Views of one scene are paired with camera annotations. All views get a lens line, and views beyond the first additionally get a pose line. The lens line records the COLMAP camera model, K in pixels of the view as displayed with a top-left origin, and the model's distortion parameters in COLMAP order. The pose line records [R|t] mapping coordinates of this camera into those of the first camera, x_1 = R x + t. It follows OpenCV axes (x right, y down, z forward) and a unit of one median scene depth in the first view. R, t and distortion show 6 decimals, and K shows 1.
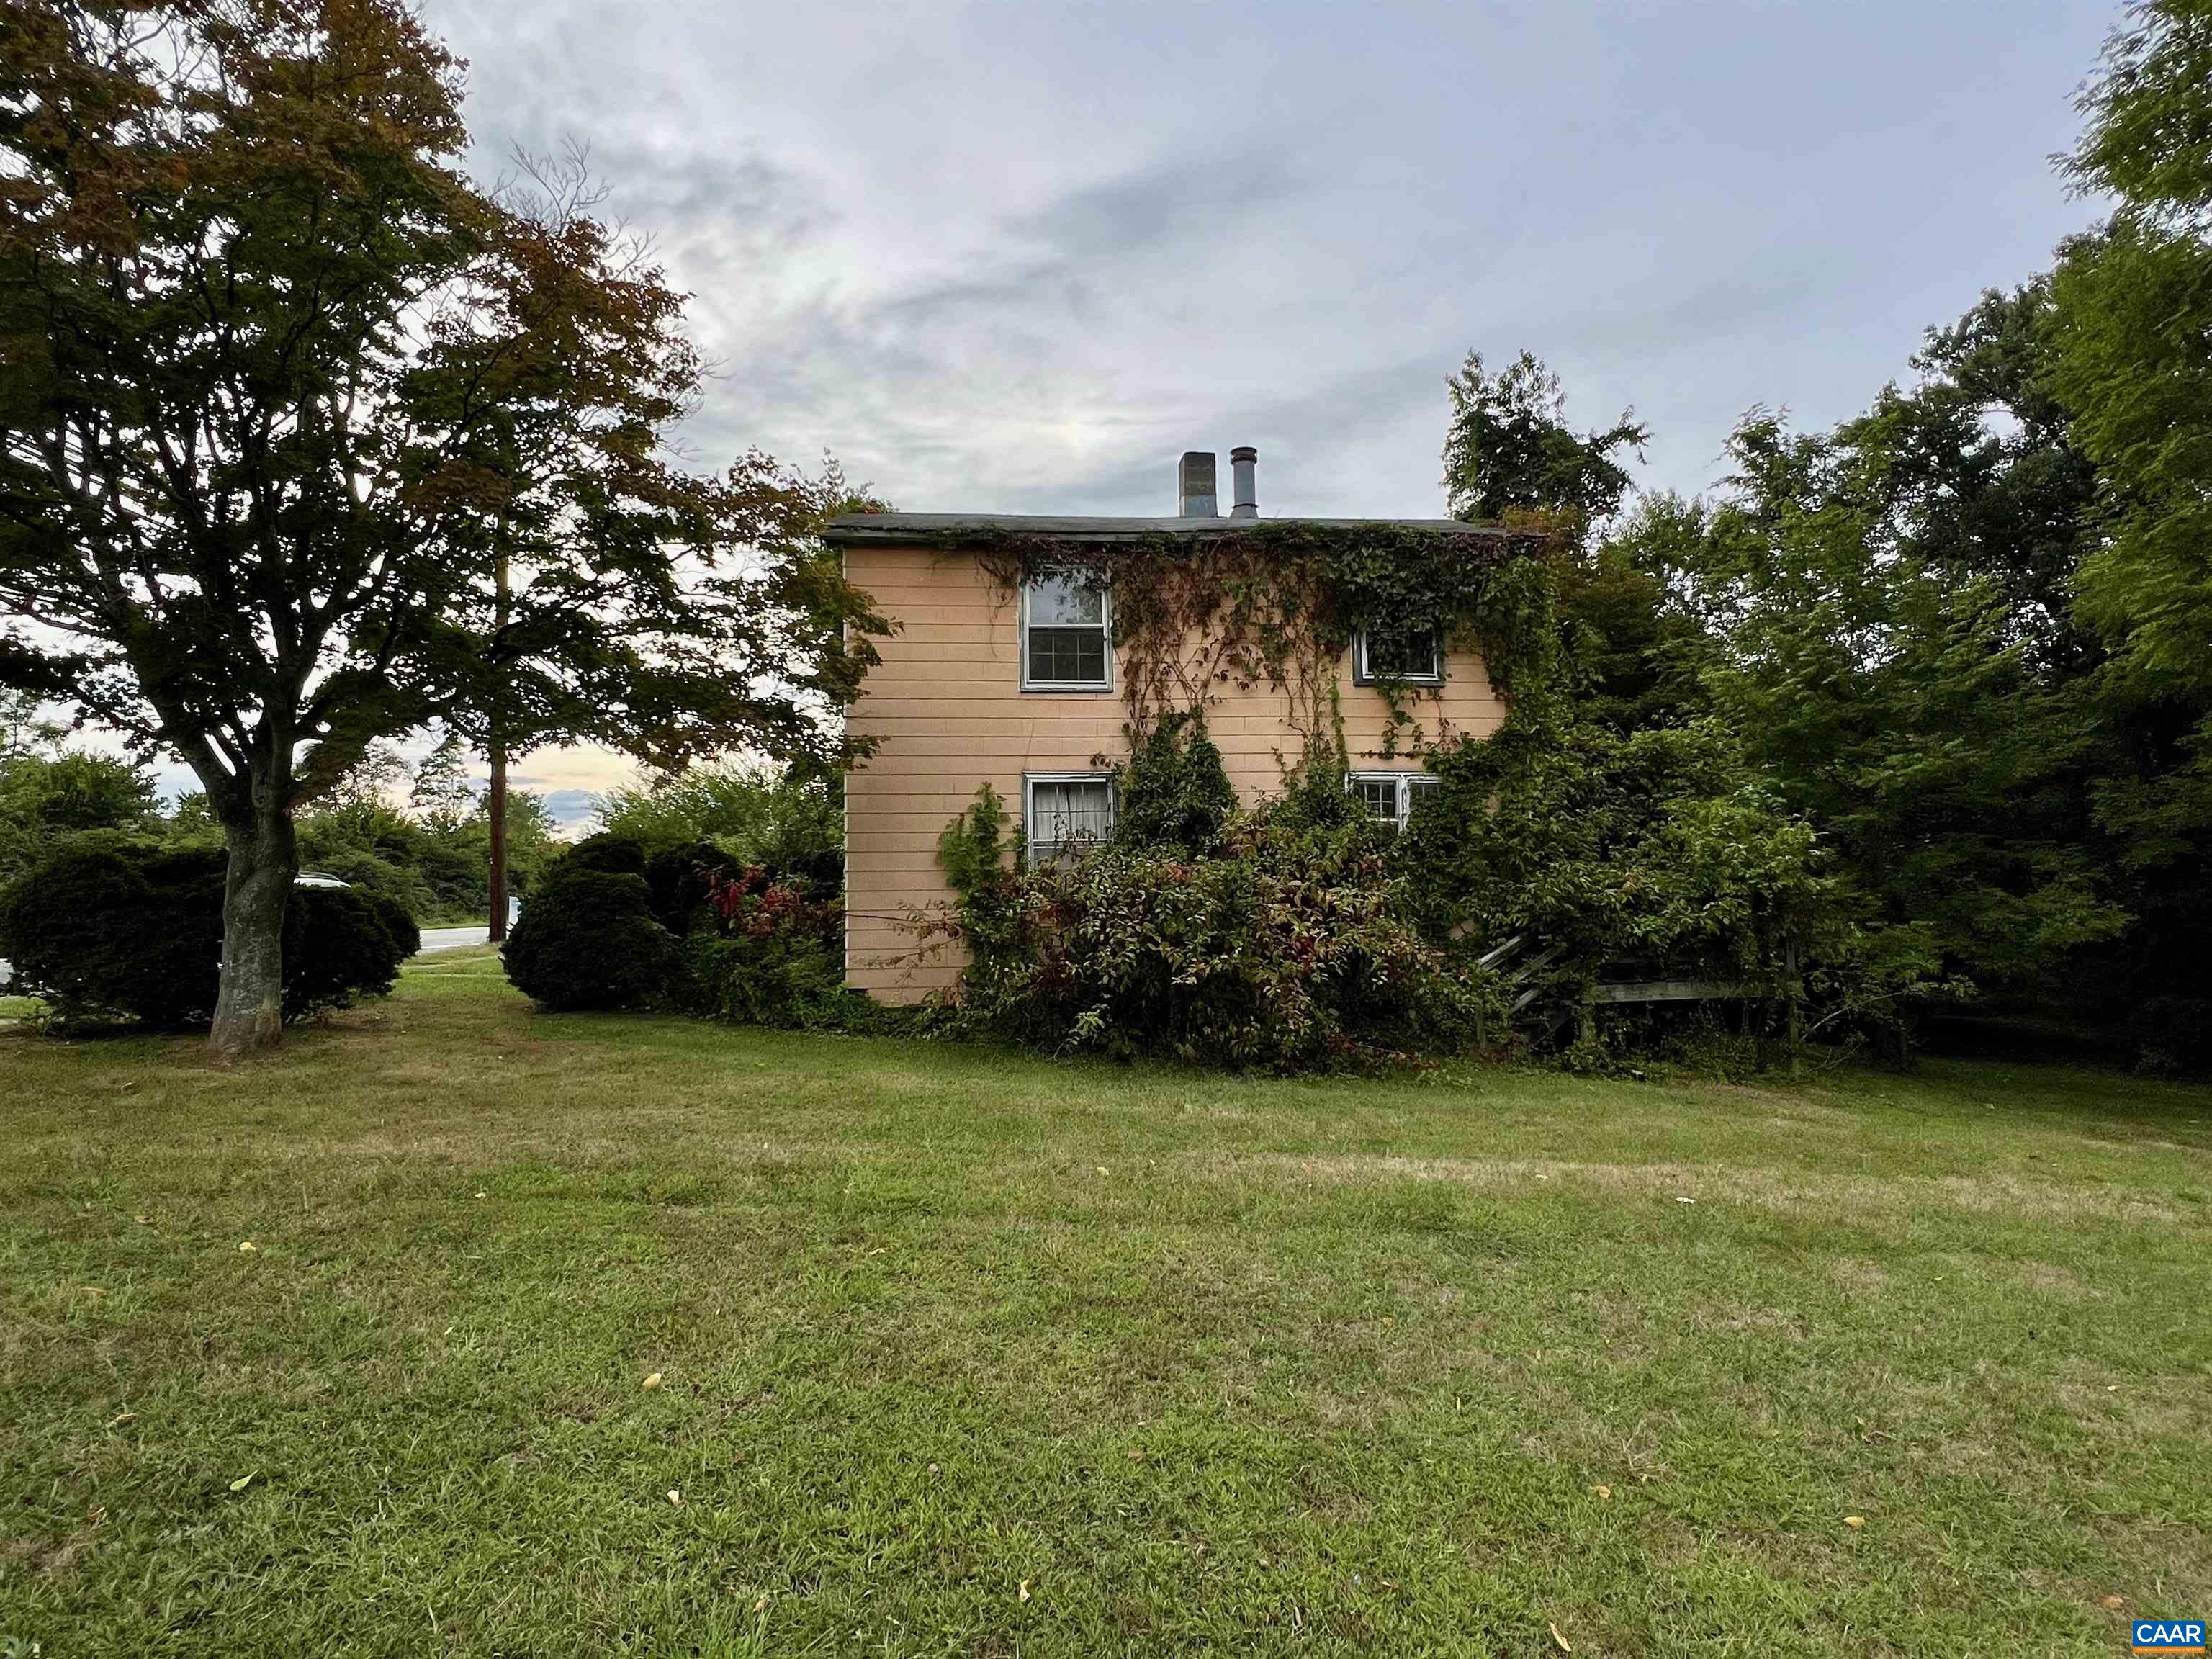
lens RADIAL K [[1143.2, 0, 1106.0], [0, 1143.2, 829.5], [0, 0, 1]] dist [-0.000453, 0.000057]
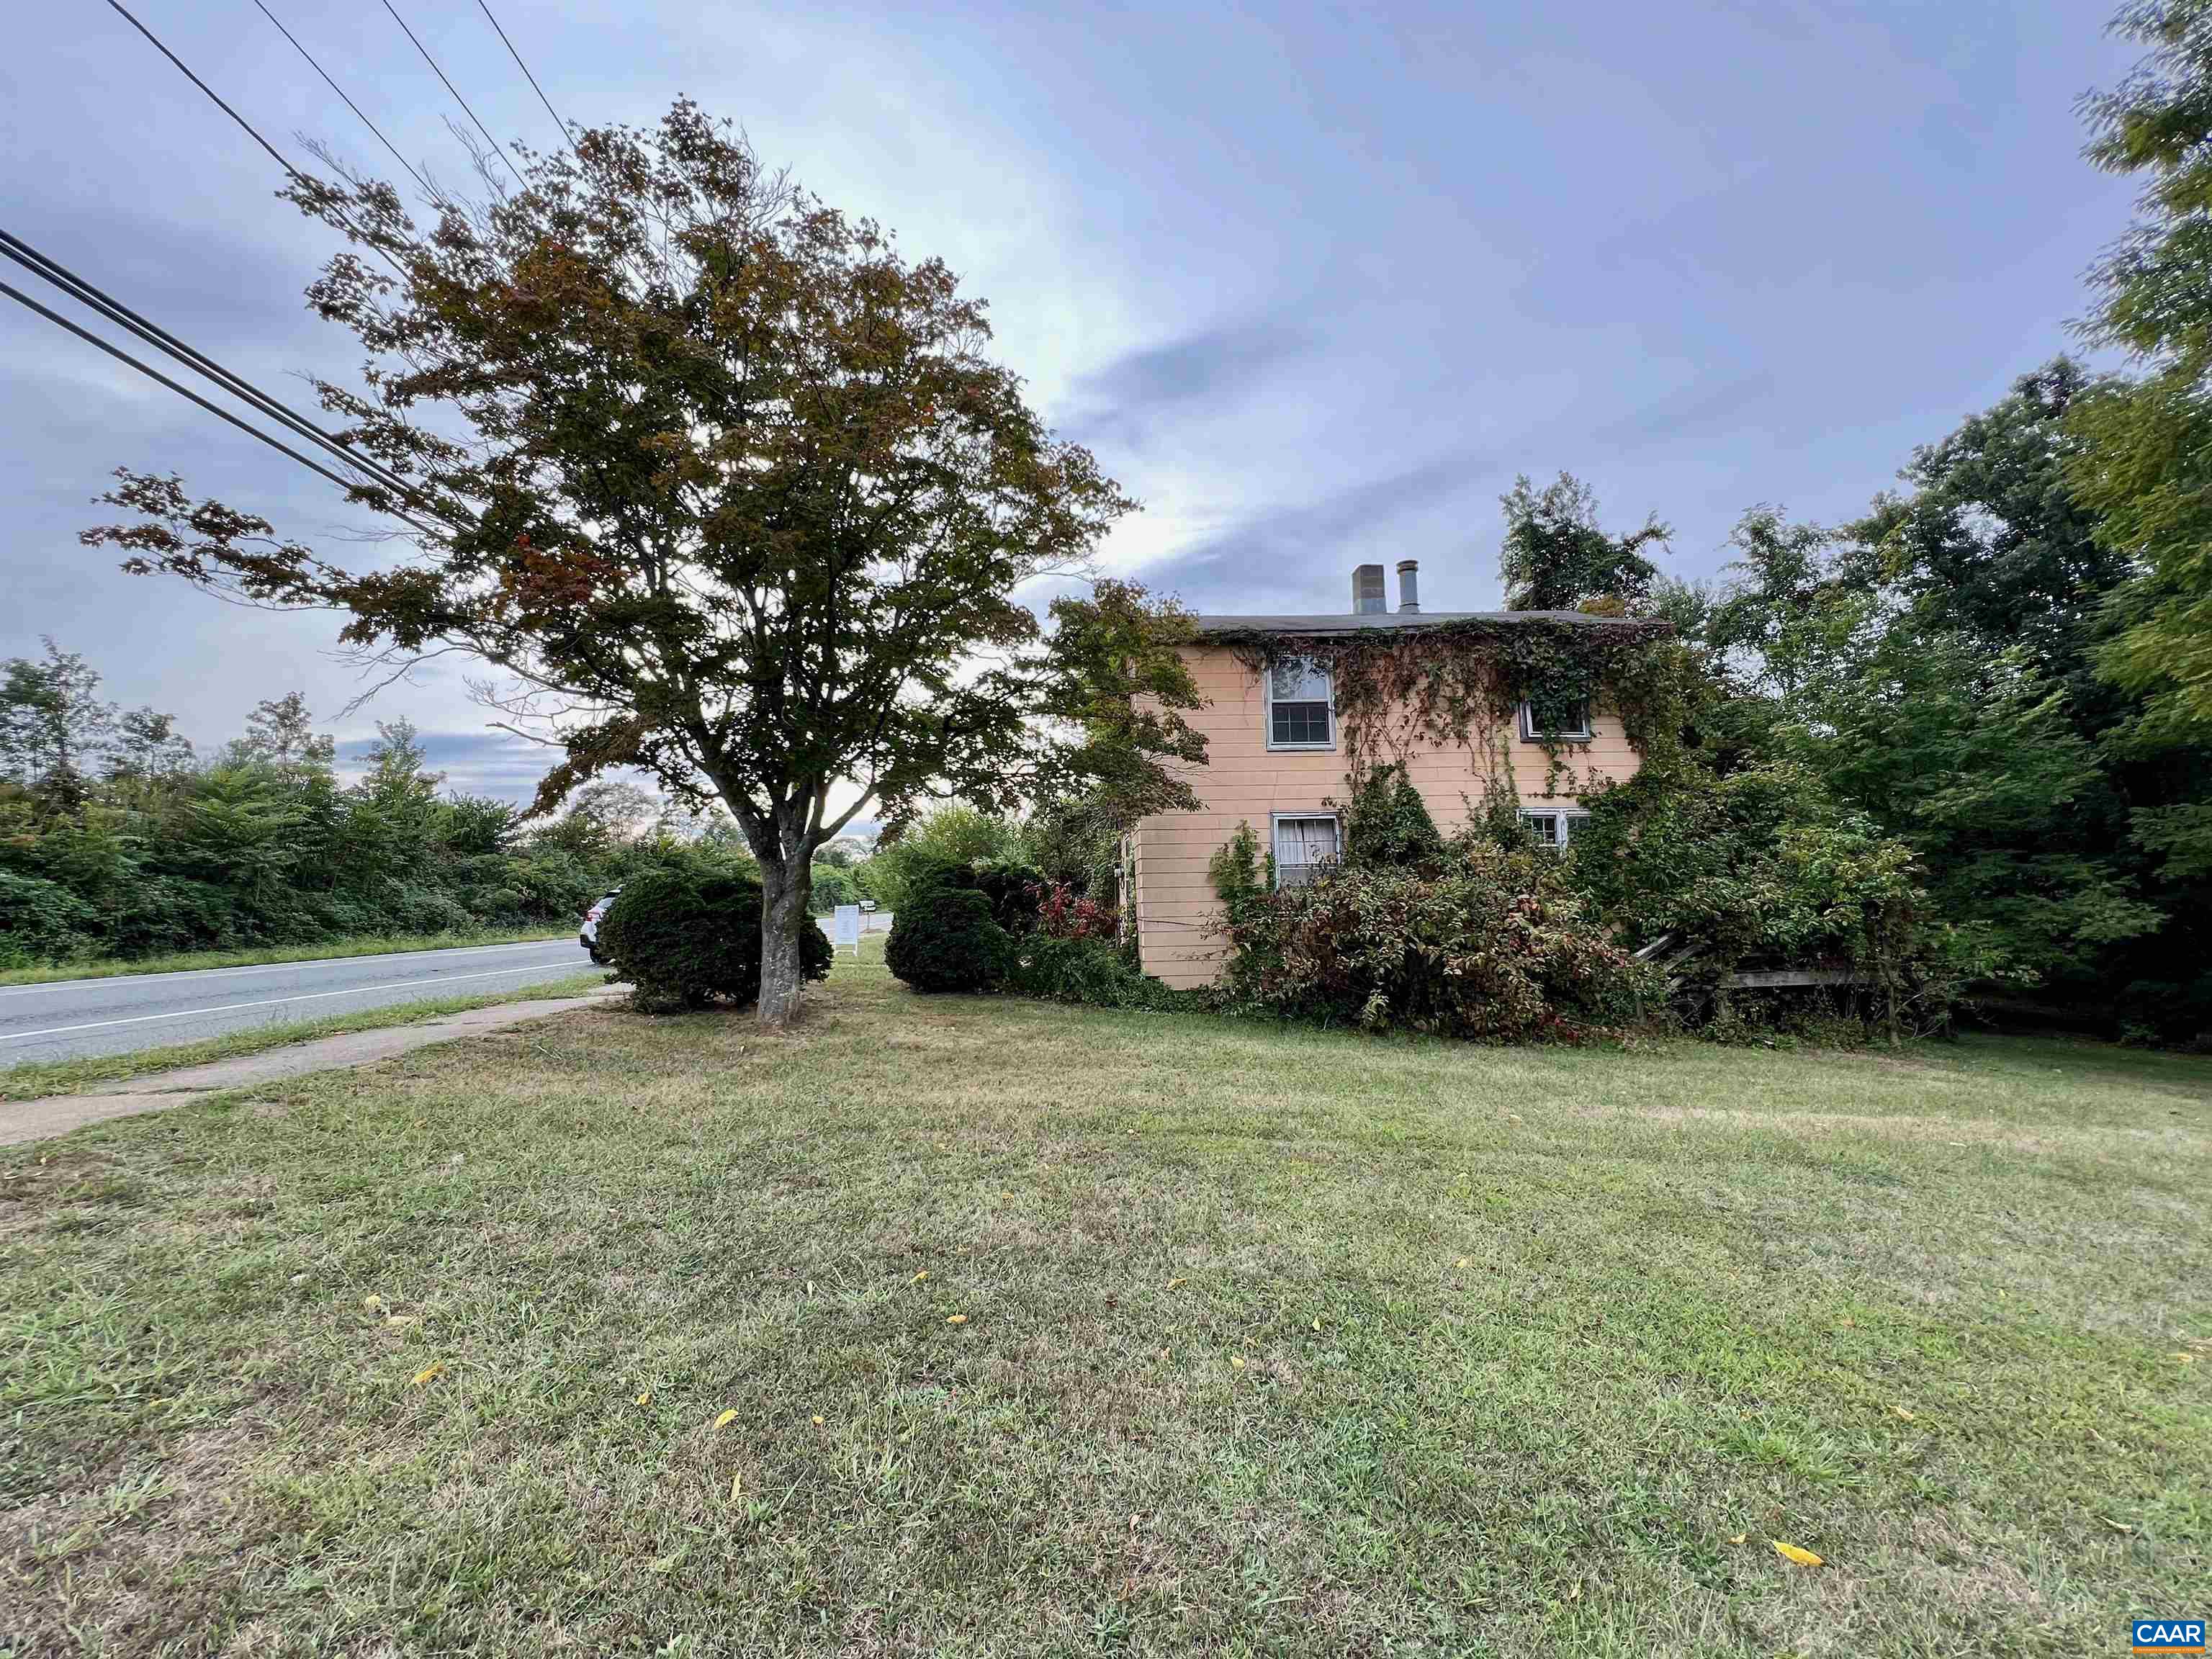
lens RADIAL K [[889.7, 0, 1106.0], [0, 889.7, 829.5], [0, 0, 1]] dist [0.000707, -0.003851]
pose [[0.997994, -0.009561, -0.062590, -0.195225], [0.008354, 0.999775, -0.019522, -0.011049], [0.062763, 0.018960, 0.997848, -0.037690]]
